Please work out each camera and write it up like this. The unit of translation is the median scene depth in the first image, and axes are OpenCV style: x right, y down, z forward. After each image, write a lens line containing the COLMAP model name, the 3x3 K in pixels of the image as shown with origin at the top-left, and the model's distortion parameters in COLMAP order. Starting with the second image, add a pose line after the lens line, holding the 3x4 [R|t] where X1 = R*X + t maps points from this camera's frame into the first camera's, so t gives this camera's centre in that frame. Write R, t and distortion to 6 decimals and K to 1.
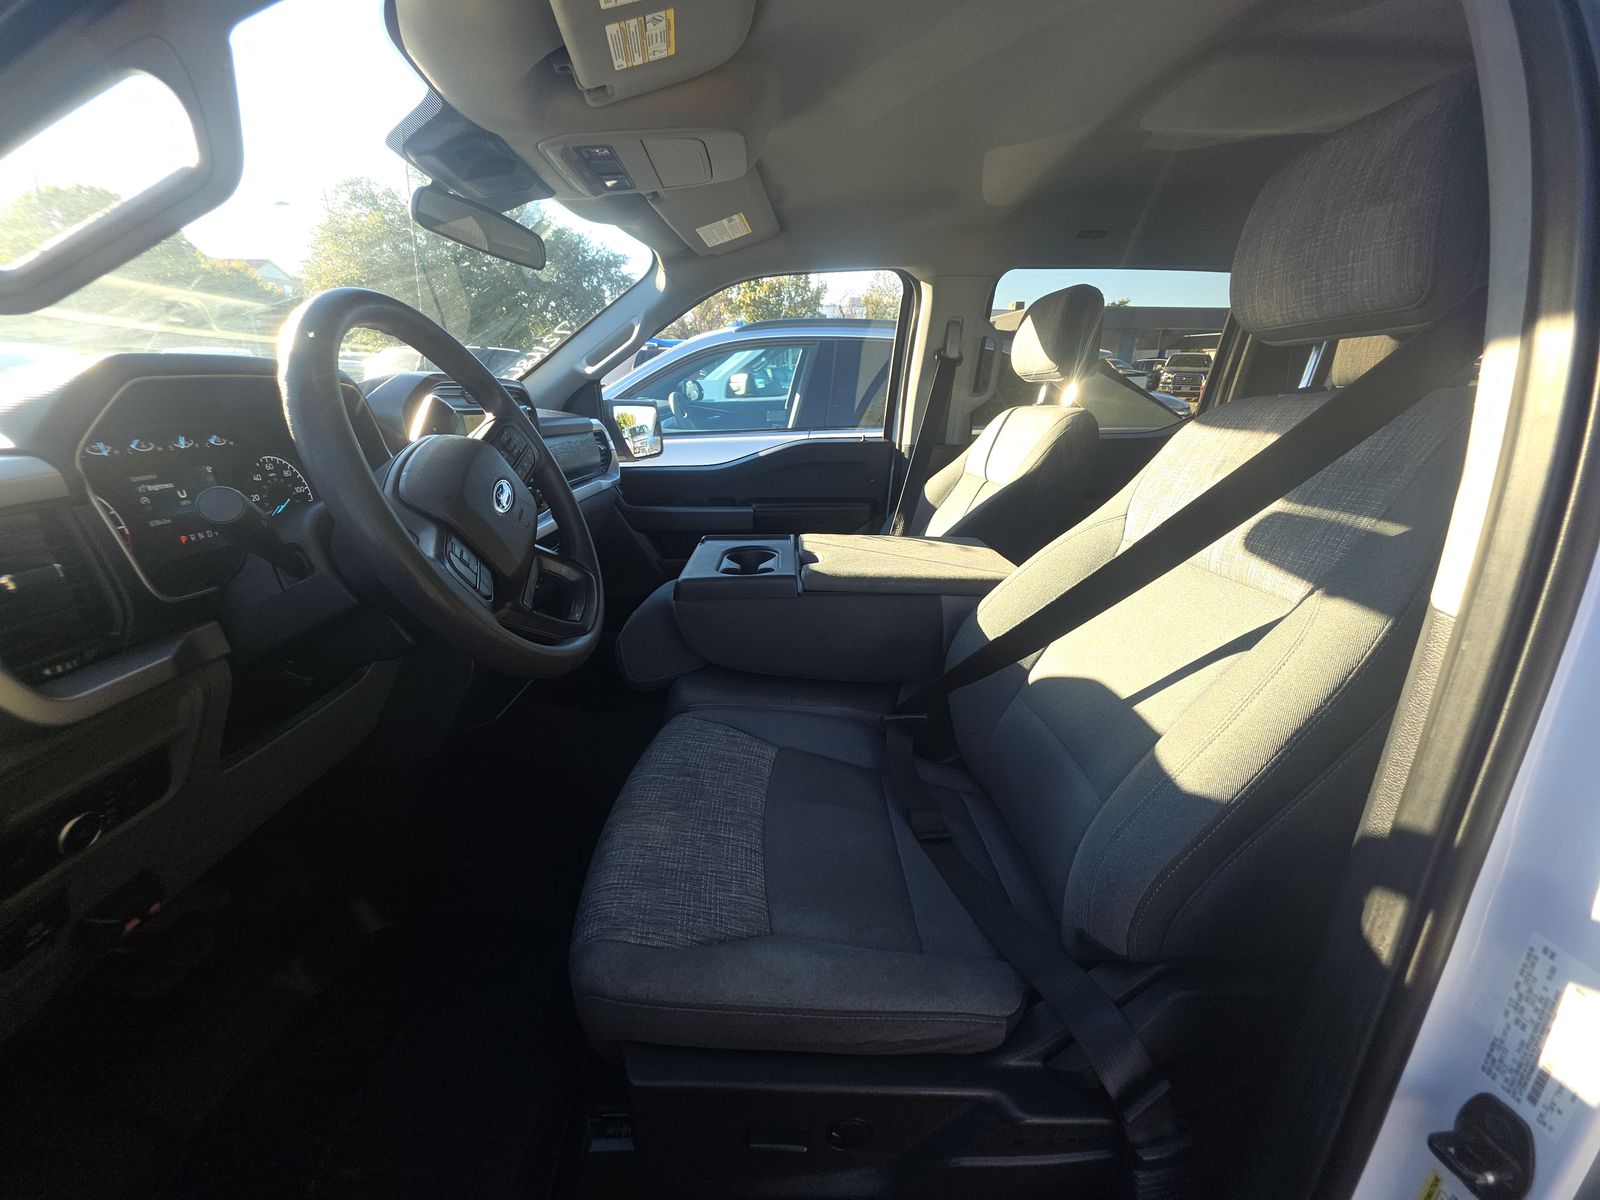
lens RADIAL K [[640.4, 0, 806.4], [0, 640.4, 599.6], [0, 0, 1]] dist [0.012306, -0.009662]
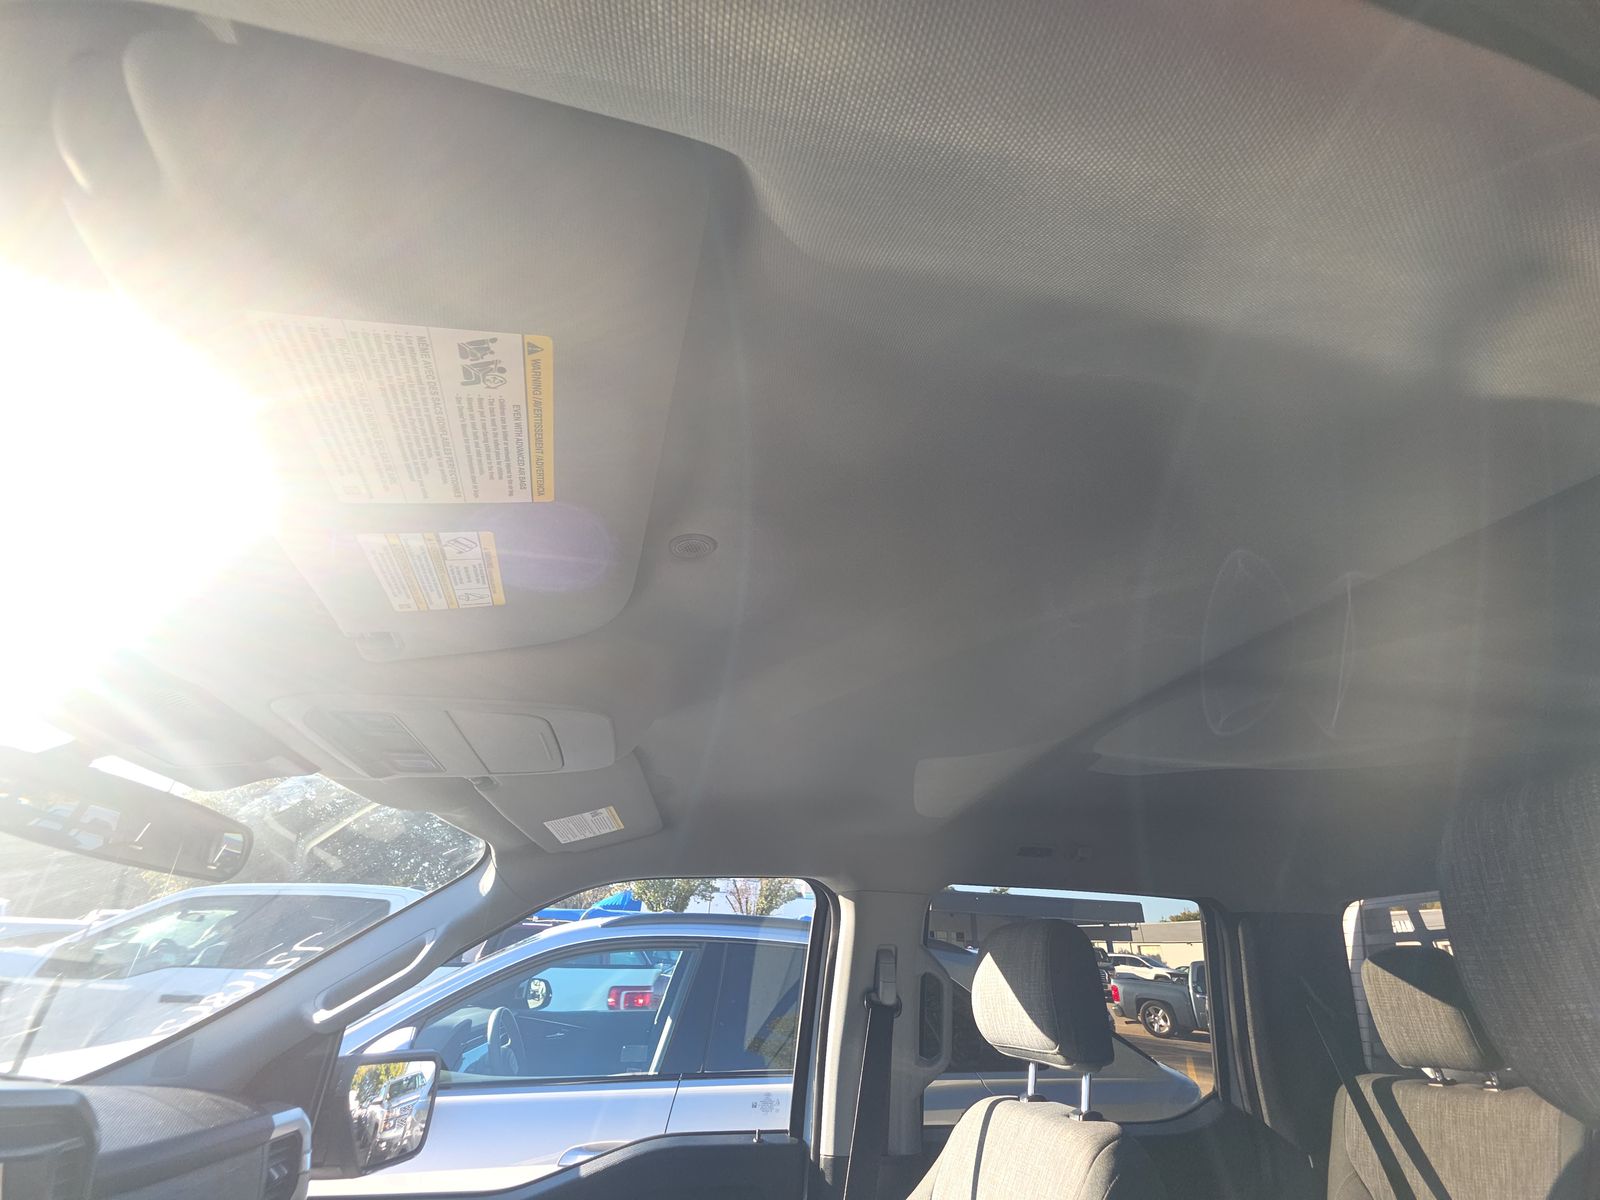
lens RADIAL K [[640.4, 0, 806.4], [0, 640.4, 599.6], [0, 0, 1]] dist [0.012306, -0.009662]
pose [[0.987685, 0.100441, 0.119955, 0.009413], [0.022331, 0.668360, -0.743503, -0.157552], [-0.154851, 0.737026, 0.657886, 0.228757]]
